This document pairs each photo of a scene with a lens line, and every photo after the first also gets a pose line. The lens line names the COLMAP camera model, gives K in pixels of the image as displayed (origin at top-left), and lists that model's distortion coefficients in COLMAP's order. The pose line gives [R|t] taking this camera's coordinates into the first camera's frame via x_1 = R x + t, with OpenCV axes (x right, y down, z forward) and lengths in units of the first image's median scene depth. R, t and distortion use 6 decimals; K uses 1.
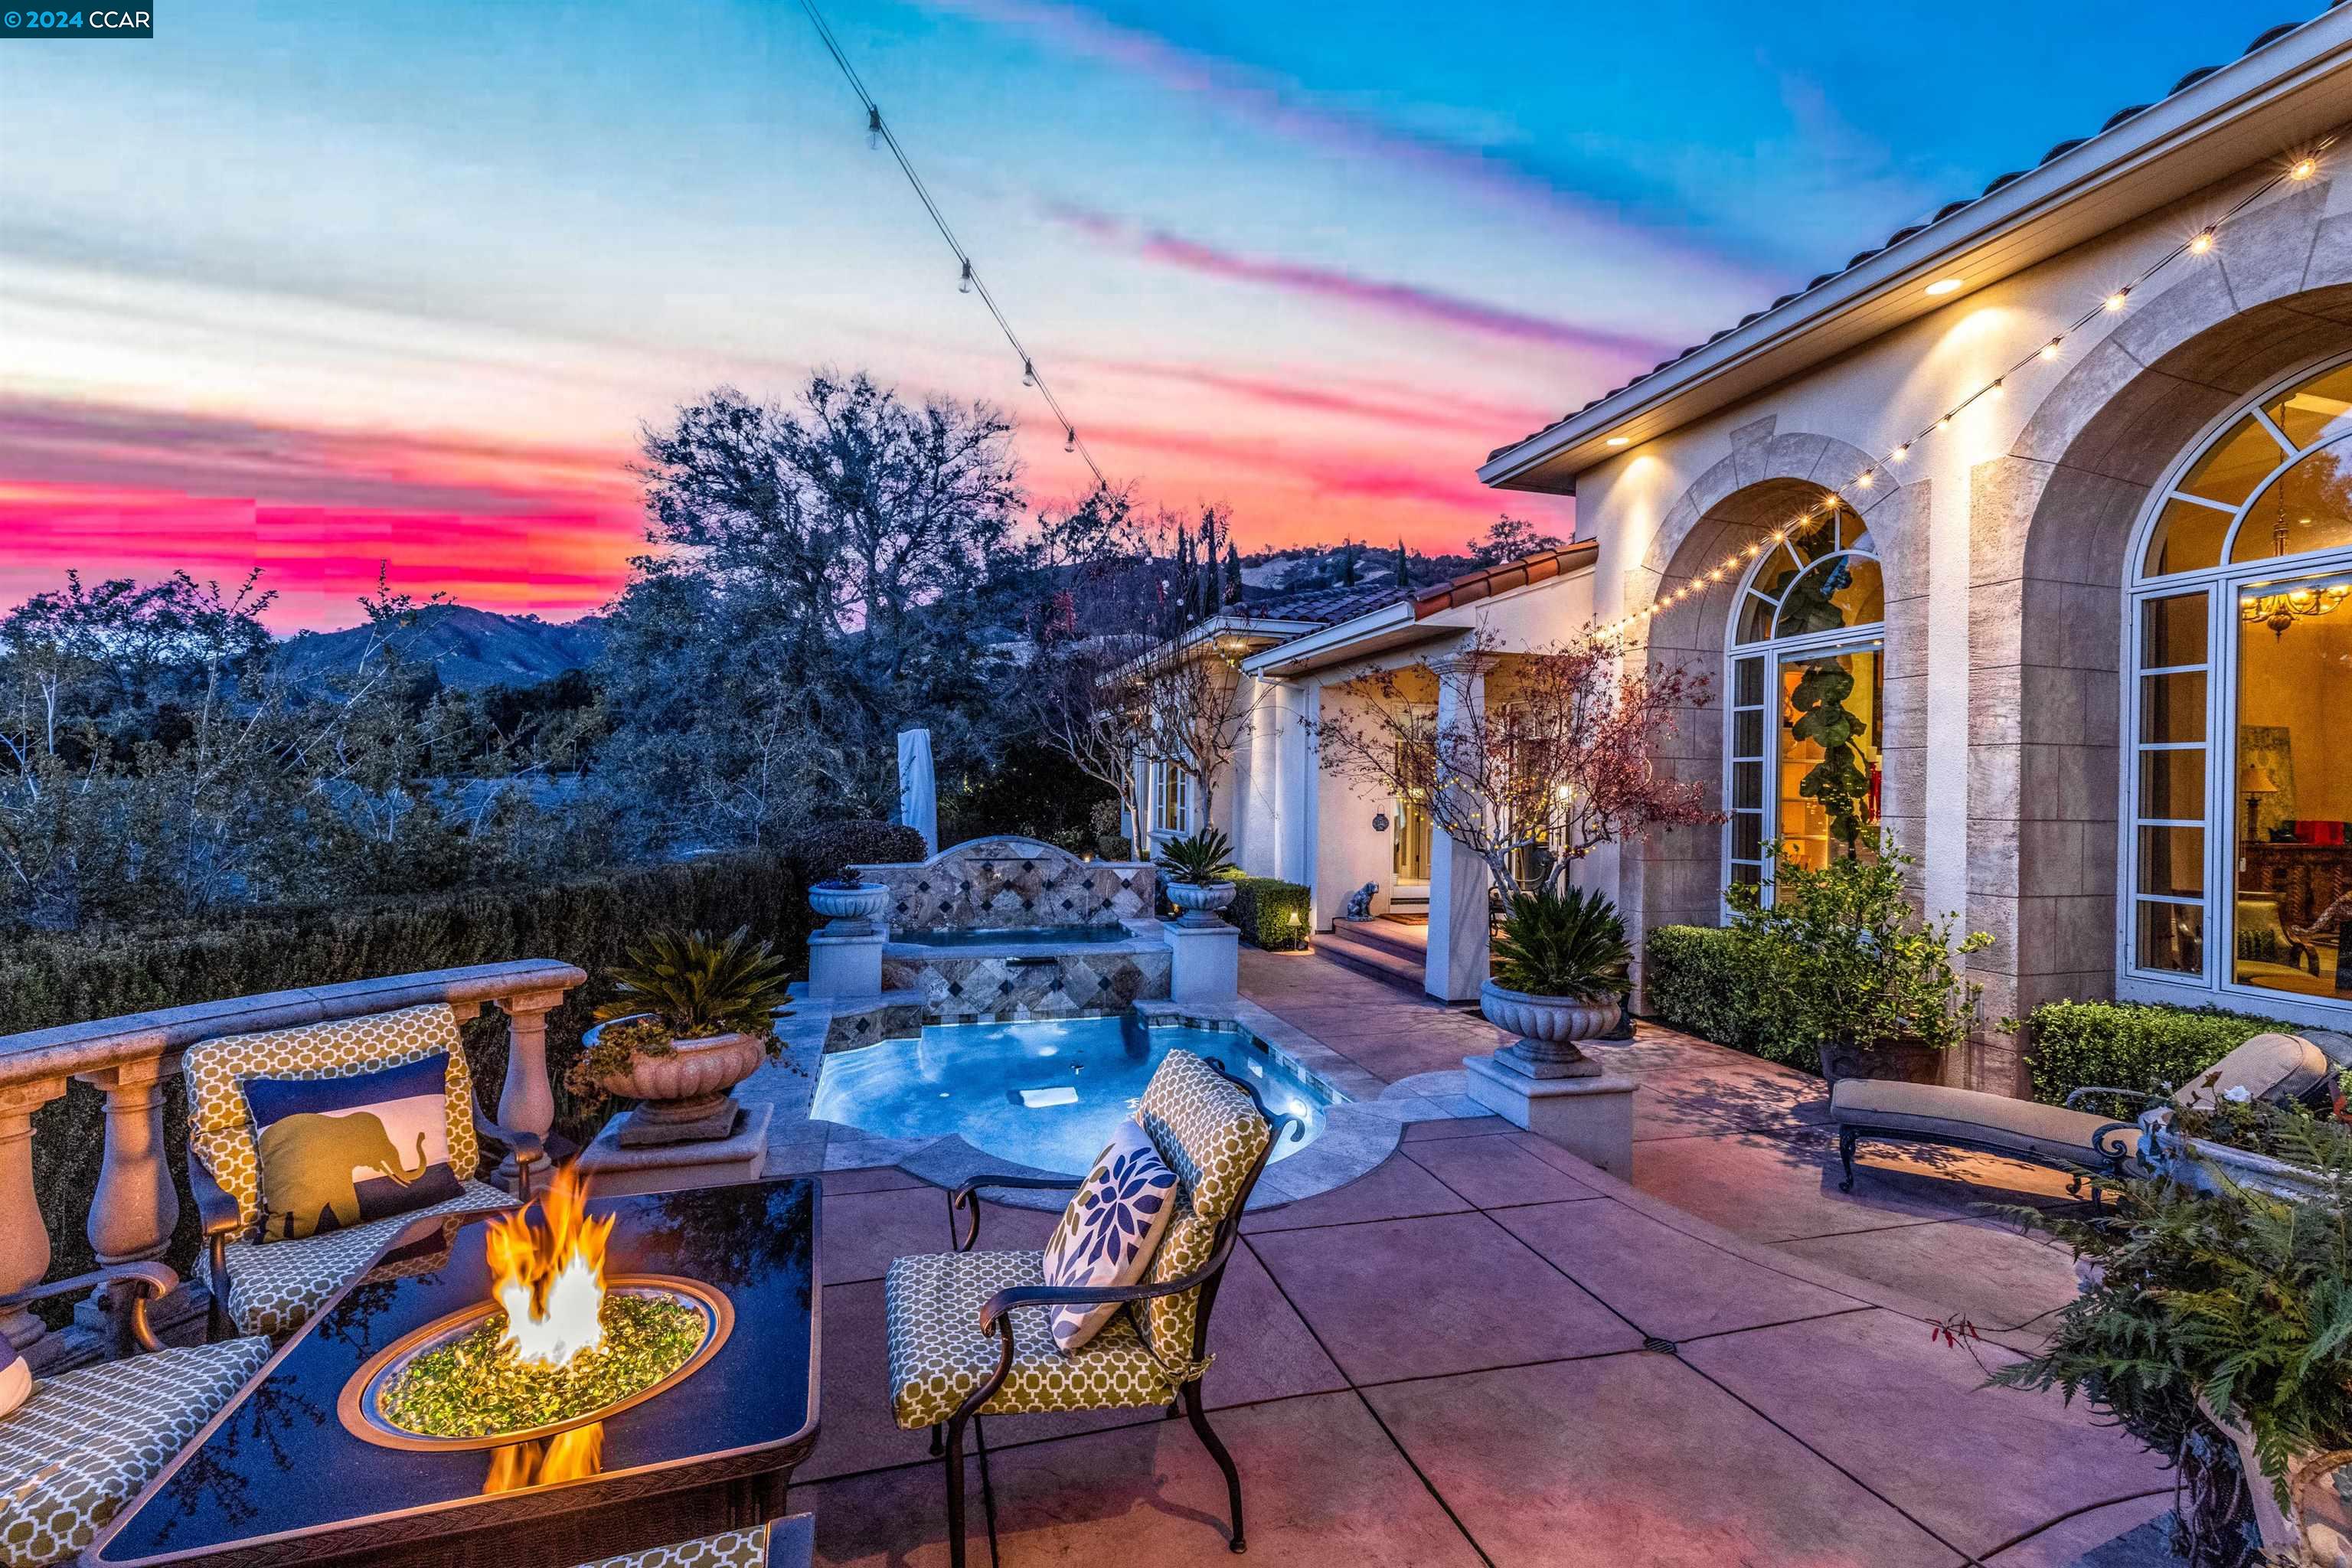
lens RADIAL K [[1048.8, 0, 1208.5], [0, 1048.8, 794.6], [0, 0, 1]] dist [0.008572, -0.002151]
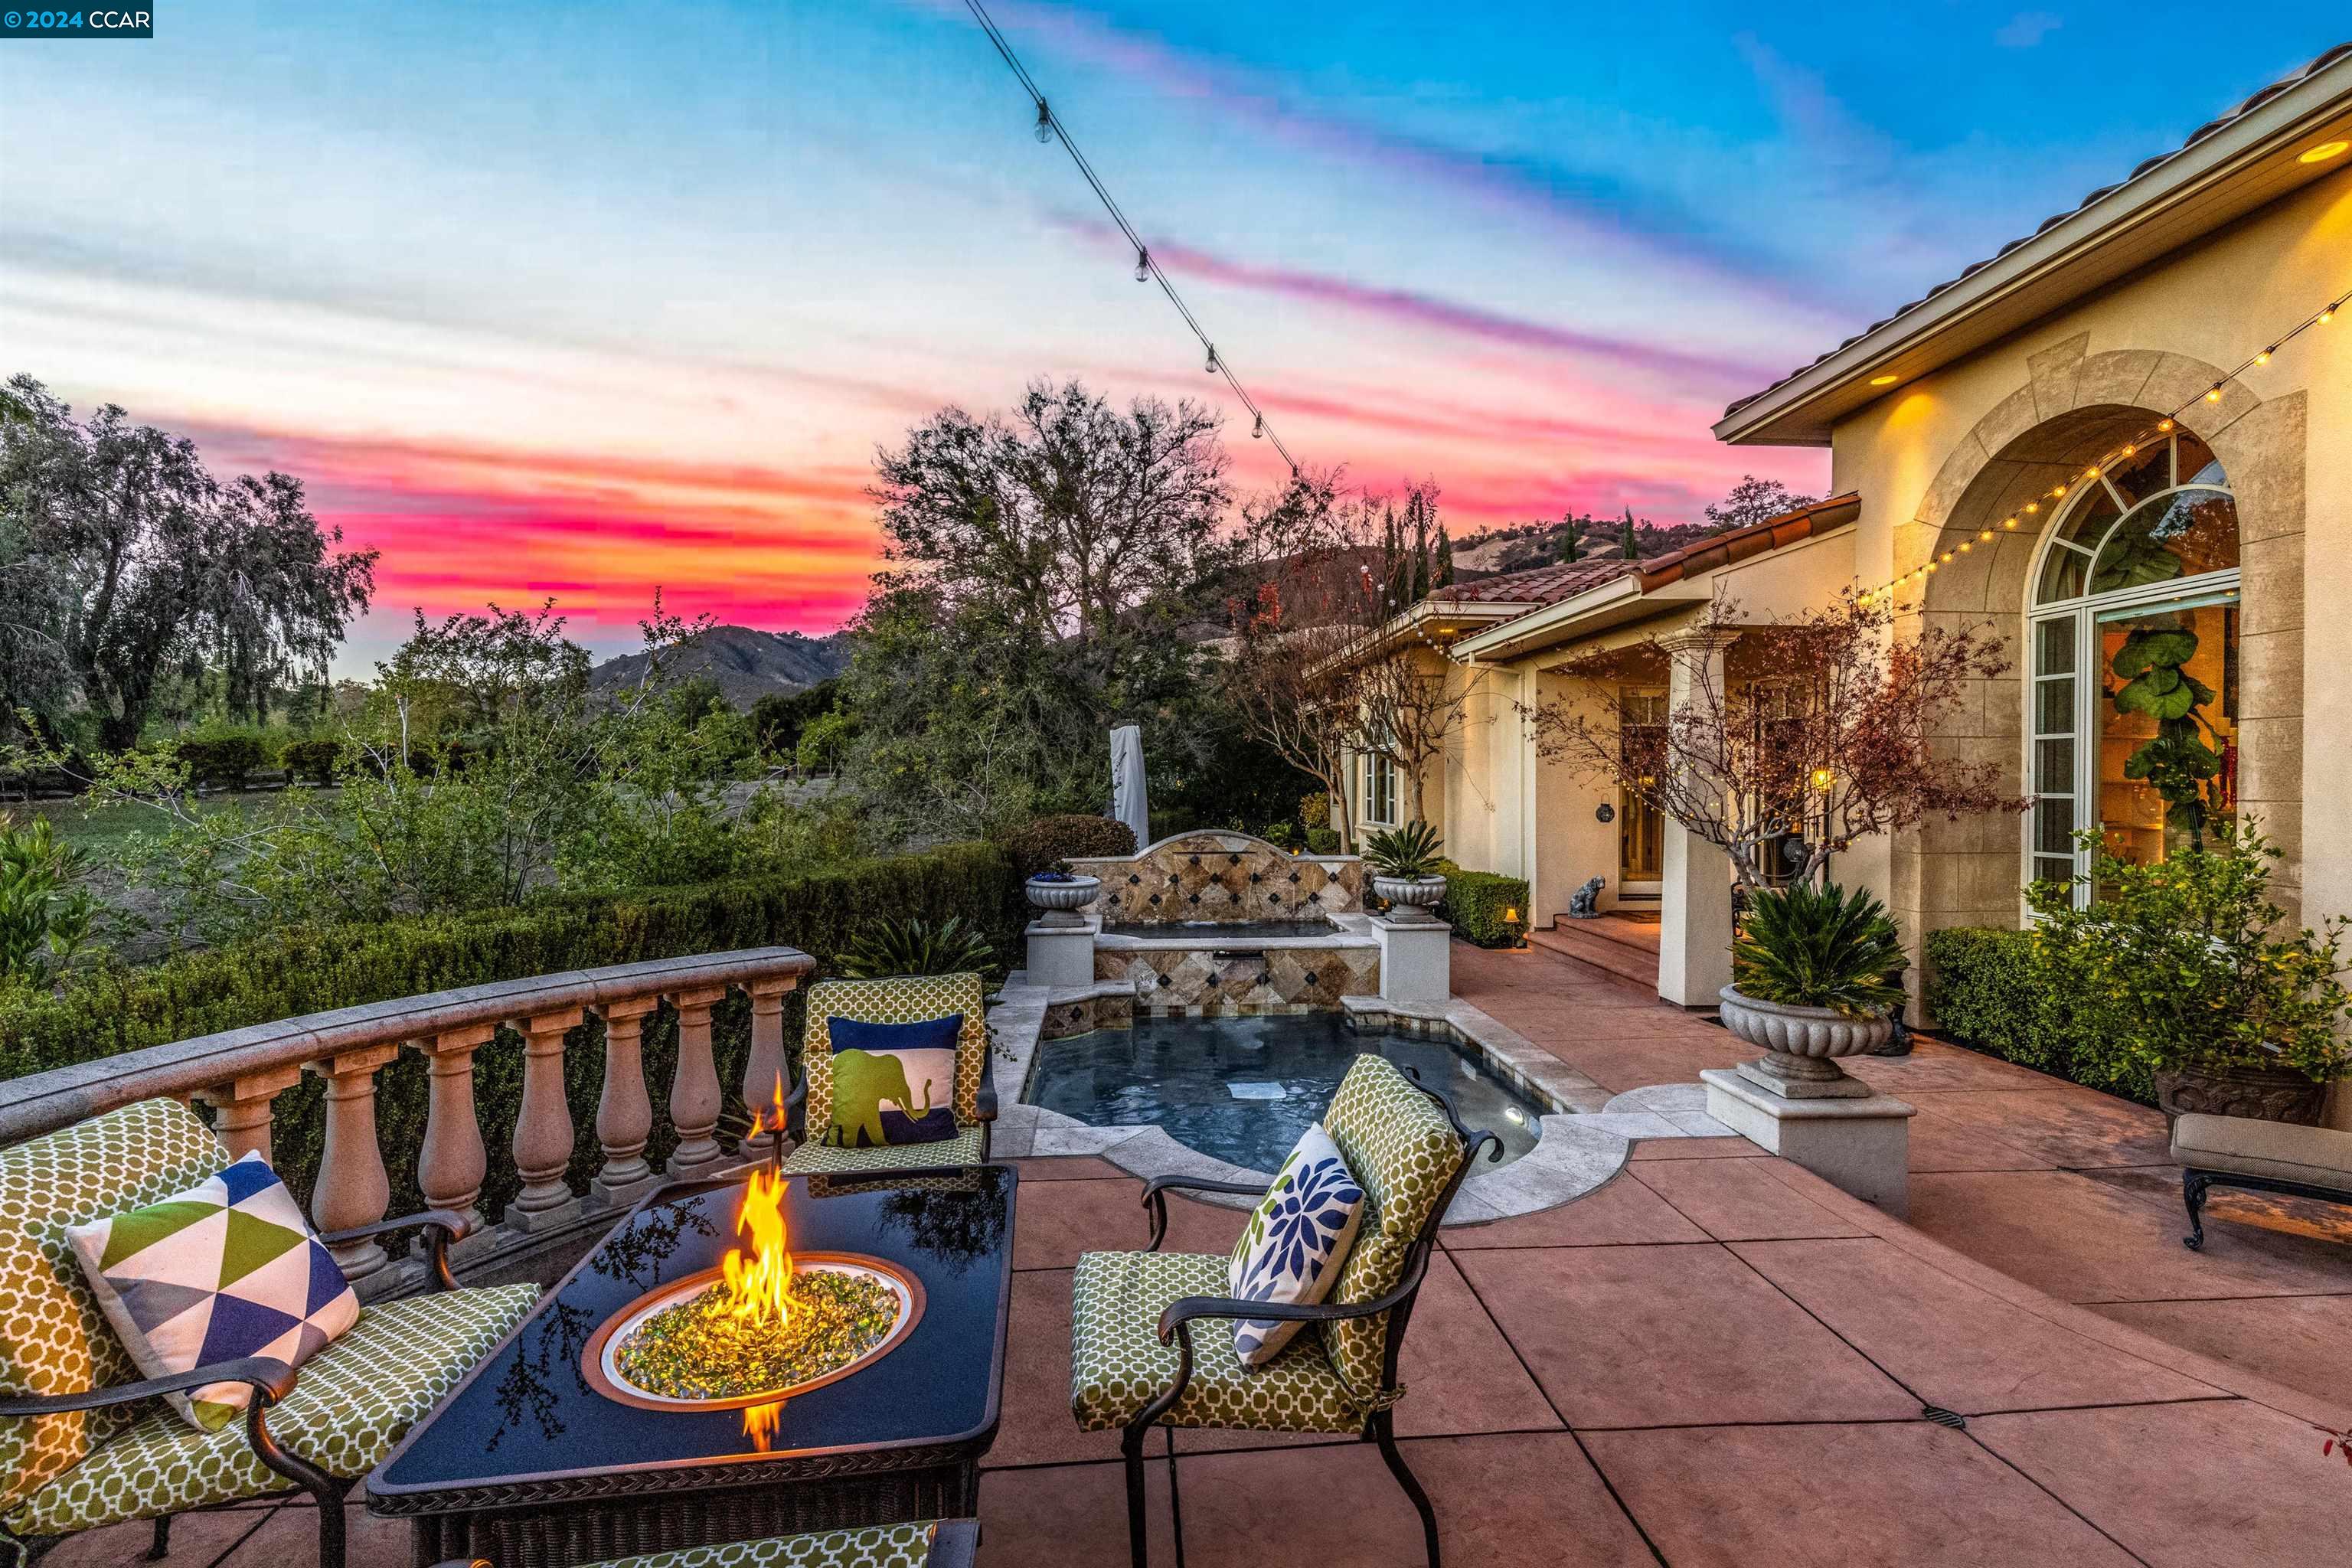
lens RADIAL K [[1048.8, 0, 1208.5], [0, 1048.8, 794.6], [0, 0, 1]] dist [0.008572, -0.002151]
pose [[0.979372, -0.012359, -0.201688, 0.008019], [0.013752, 0.999890, 0.005508, 0.000062], [0.201598, -0.008168, 0.979434, 0.014761]]
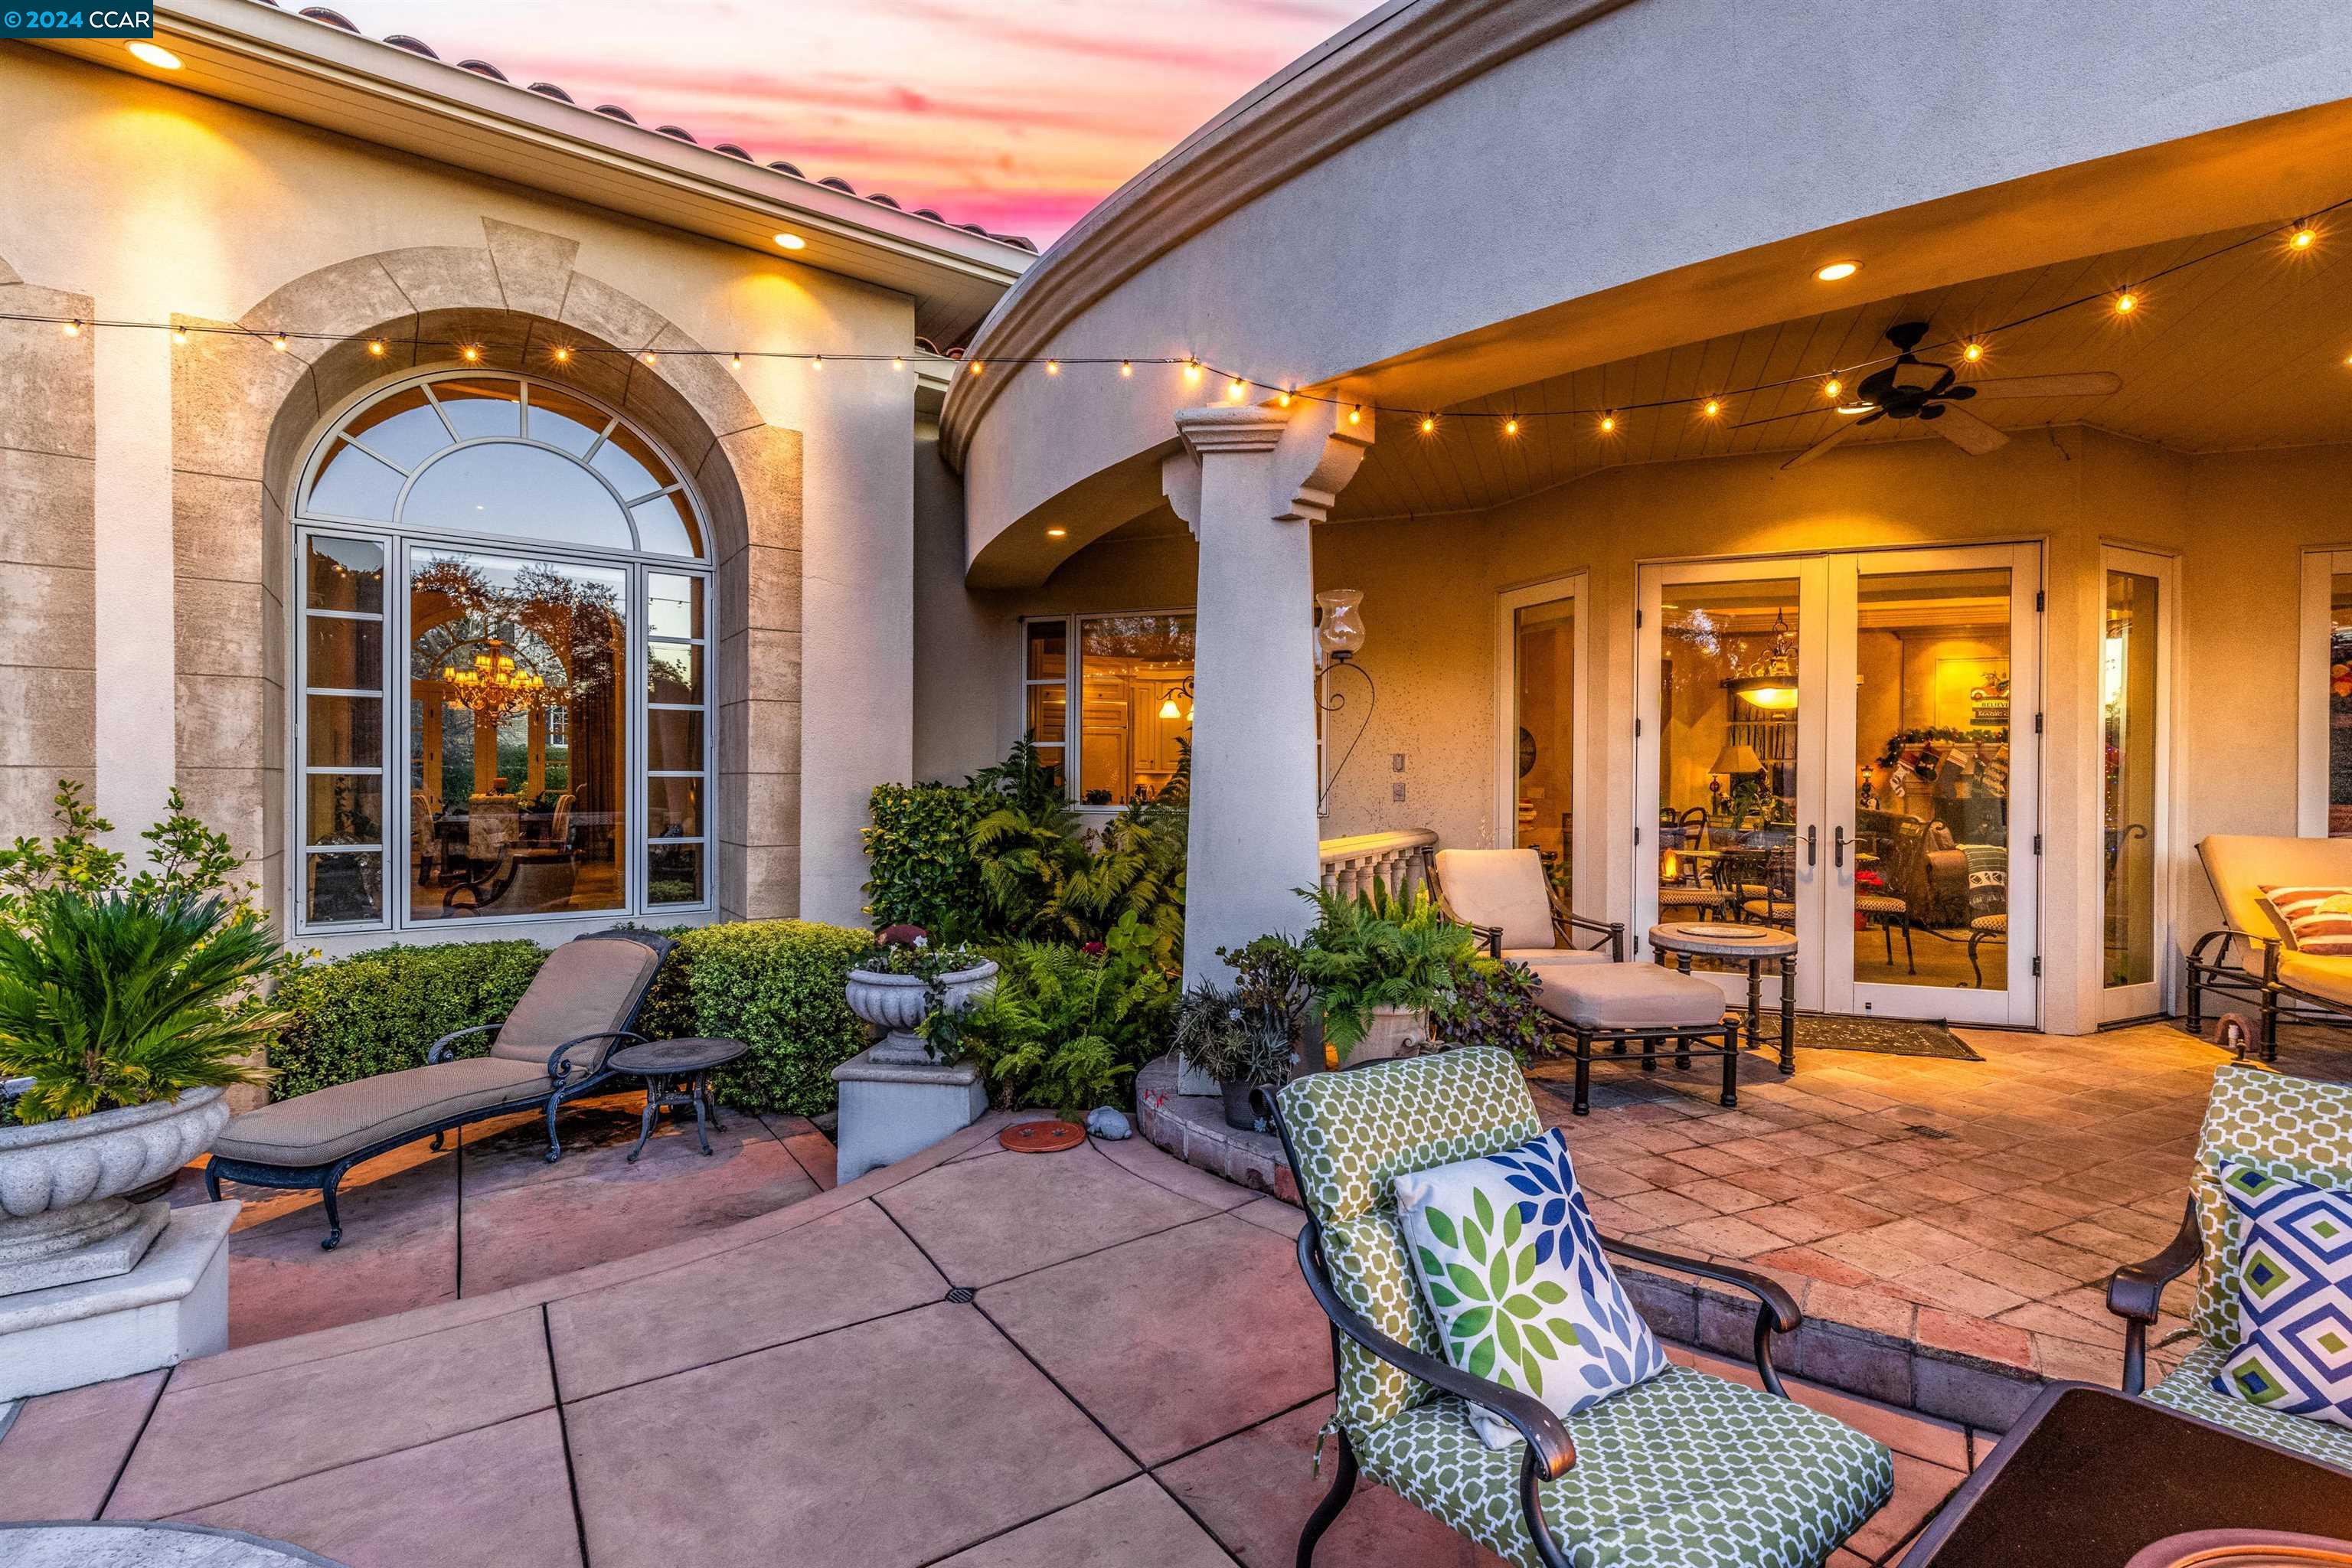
lens RADIAL K [[1048.8, 0, 1208.5], [0, 1048.8, 794.6], [0, 0, 1]] dist [0.008572, -0.002151]
pose [[-0.313194, -0.023889, 0.949389, -0.215376], [-0.004692, 0.999710, 0.023608, 0.017308], [-0.949677, 0.002939, -0.313216, 0.432166]]
